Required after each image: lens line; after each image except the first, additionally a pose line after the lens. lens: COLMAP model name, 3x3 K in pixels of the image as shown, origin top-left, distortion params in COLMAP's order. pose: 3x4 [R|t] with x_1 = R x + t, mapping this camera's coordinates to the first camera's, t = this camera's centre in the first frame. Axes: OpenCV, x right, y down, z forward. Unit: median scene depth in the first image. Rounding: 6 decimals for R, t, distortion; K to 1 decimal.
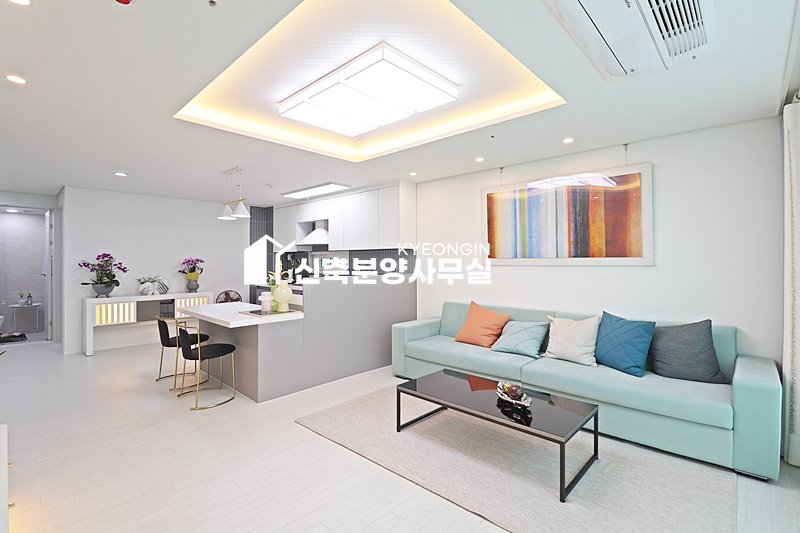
lens RADIAL K [[374.0, 0, 399.6], [0, 374.0, 260.0], [0, 0, 1]] dist [0.000579, -0.008084]
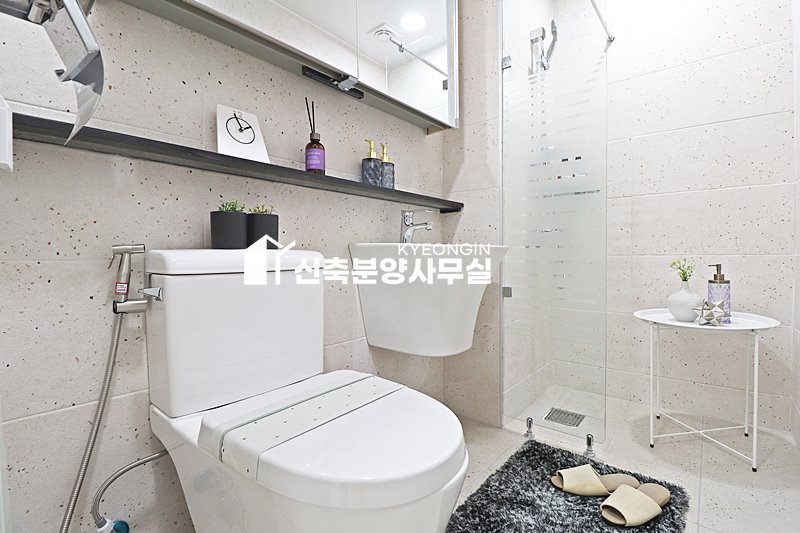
lens RADIAL K [[374.0, 0, 399.7], [0, 374.0, 265.3], [0, 0, 1]] dist [0.000579, -0.008084]
pose [[0.089047, 0.030350, -0.995565, -1.118769], [0.013161, 0.999413, 0.031644, 0.113009], [0.995941, -0.015920, 0.088595, 1.116331]]
